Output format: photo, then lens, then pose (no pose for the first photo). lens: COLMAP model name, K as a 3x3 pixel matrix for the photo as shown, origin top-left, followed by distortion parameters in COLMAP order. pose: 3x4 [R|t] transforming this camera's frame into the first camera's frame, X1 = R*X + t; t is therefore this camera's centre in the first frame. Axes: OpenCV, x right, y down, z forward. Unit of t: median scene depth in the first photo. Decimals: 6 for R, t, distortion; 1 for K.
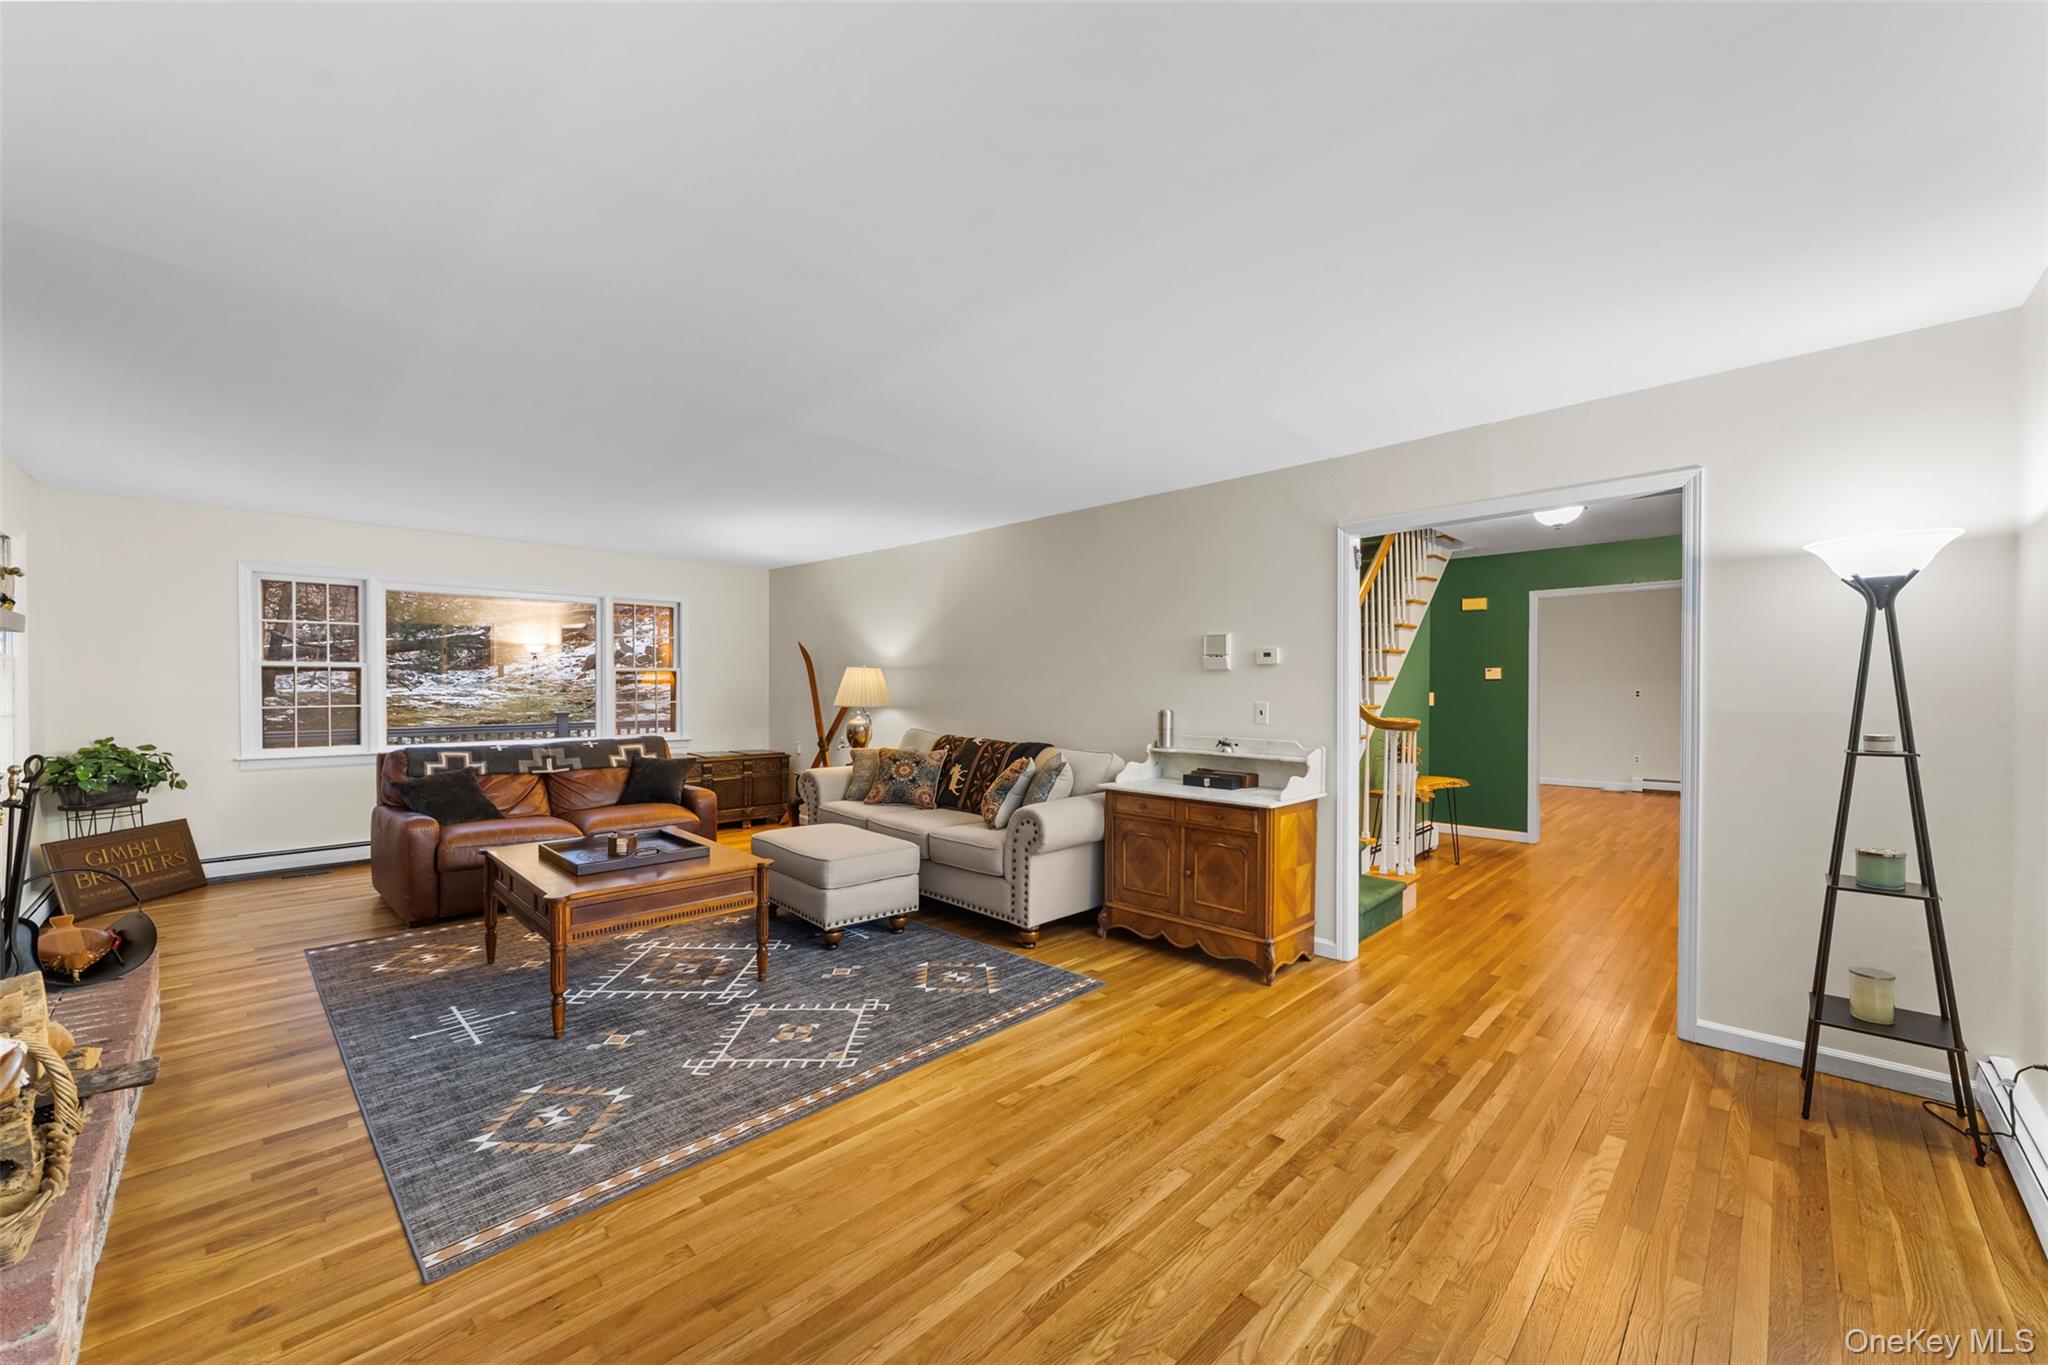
lens RADIAL K [[788.8, 0, 1014.3], [0, 788.8, 687.3], [0, 0, 1]] dist [-0.012948, 0.005521]
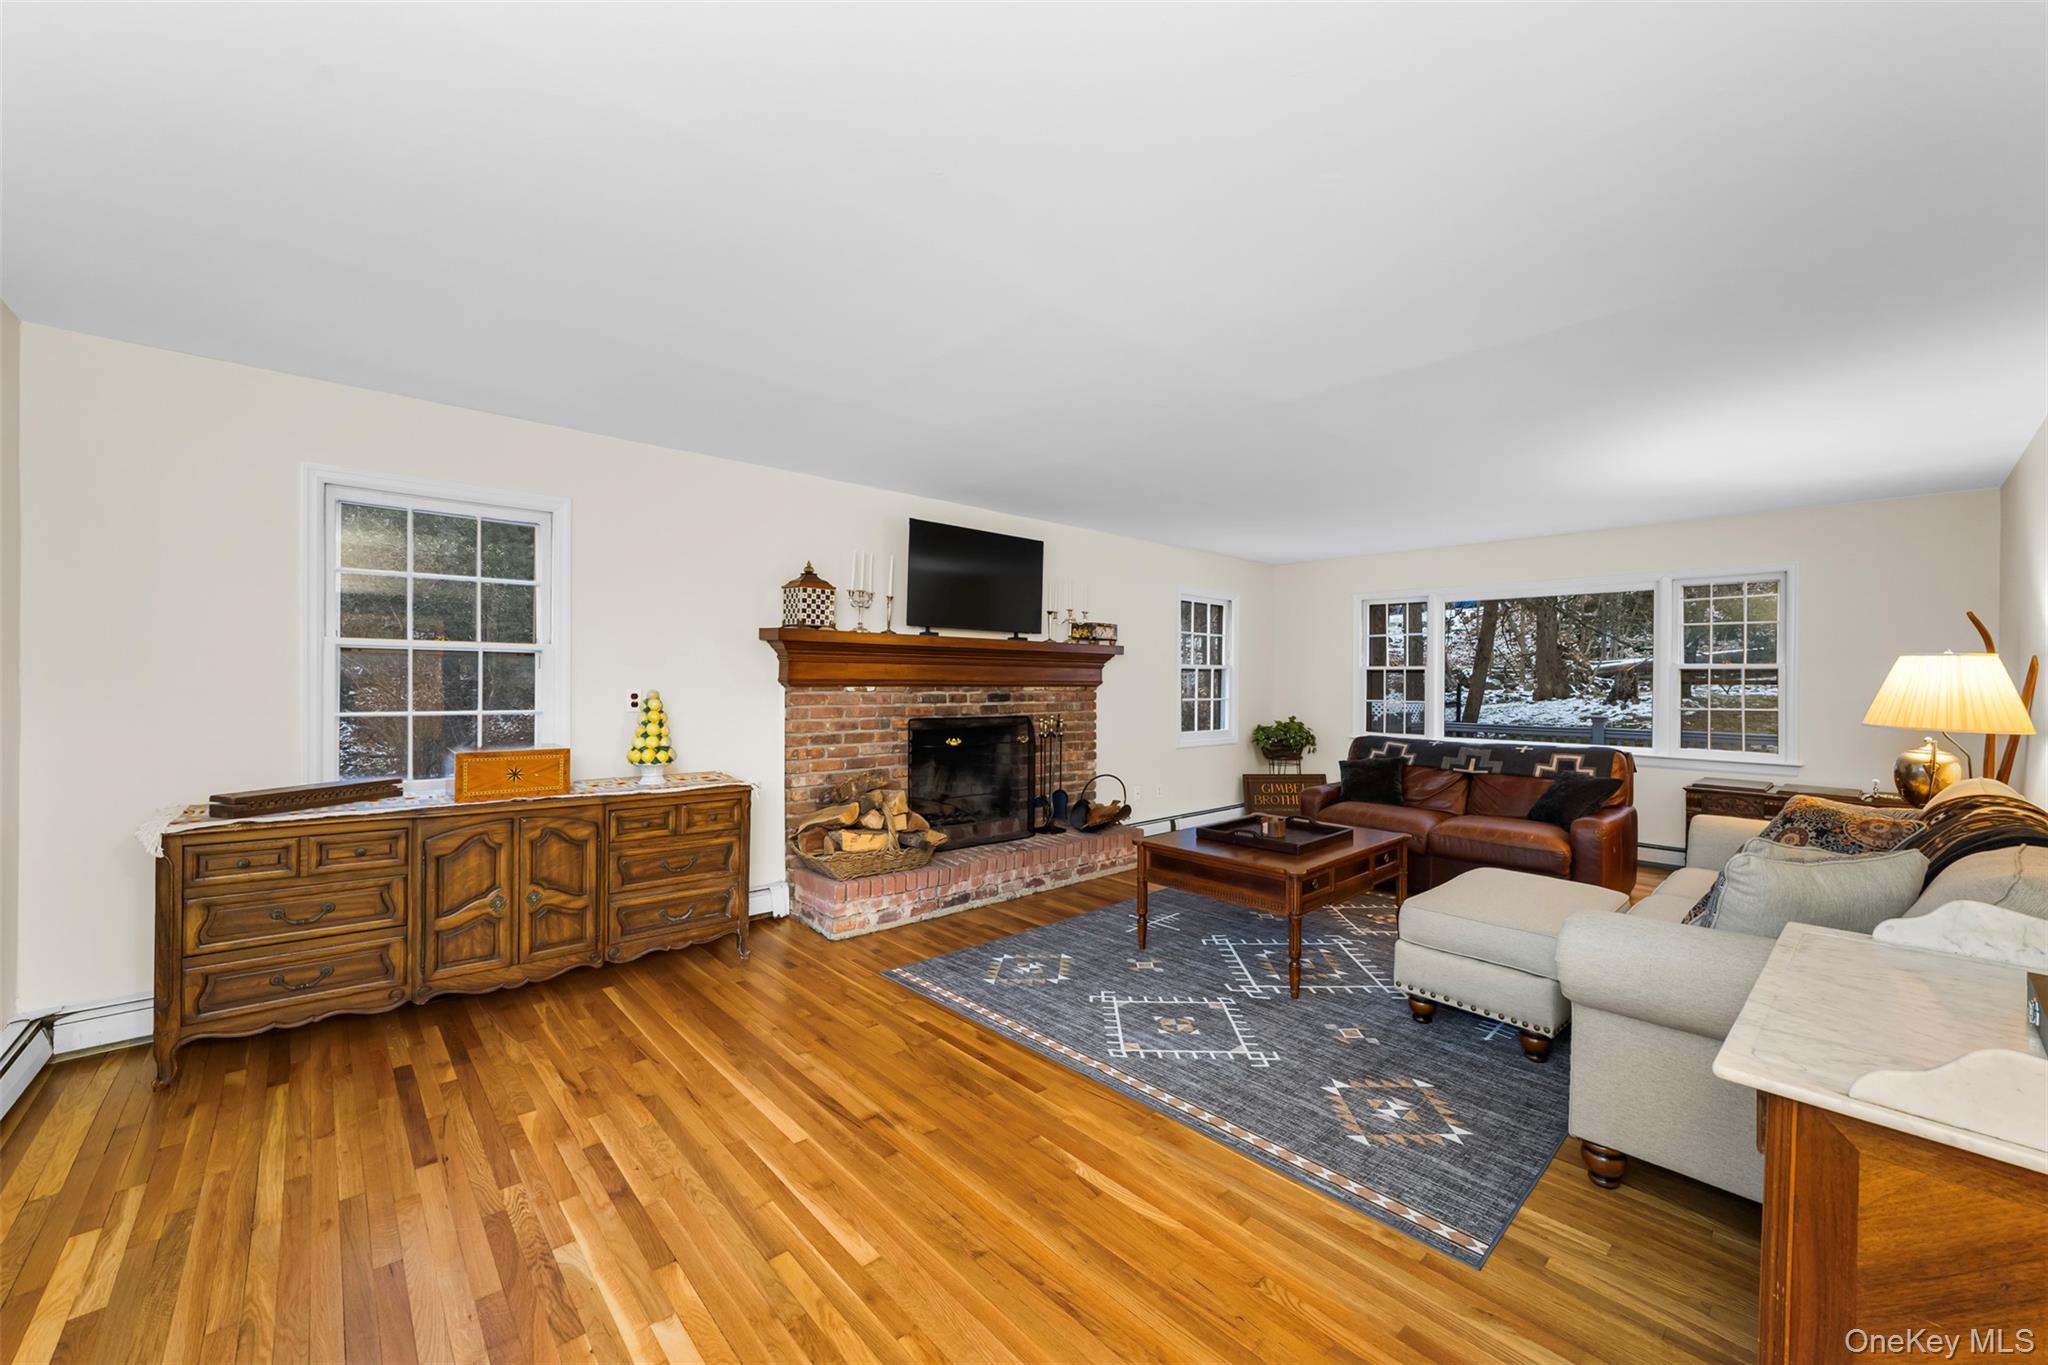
lens RADIAL K [[788.8, 0, 1032.5], [0, 788.8, 686.8], [0, 0, 1]] dist [-0.012948, 0.005521]
pose [[-0.032623, 0.006186, -0.999449, 0.643357], [-0.012165, 0.999904, 0.006586, 0.000296], [0.999394, 0.012373, -0.032545, 0.736827]]
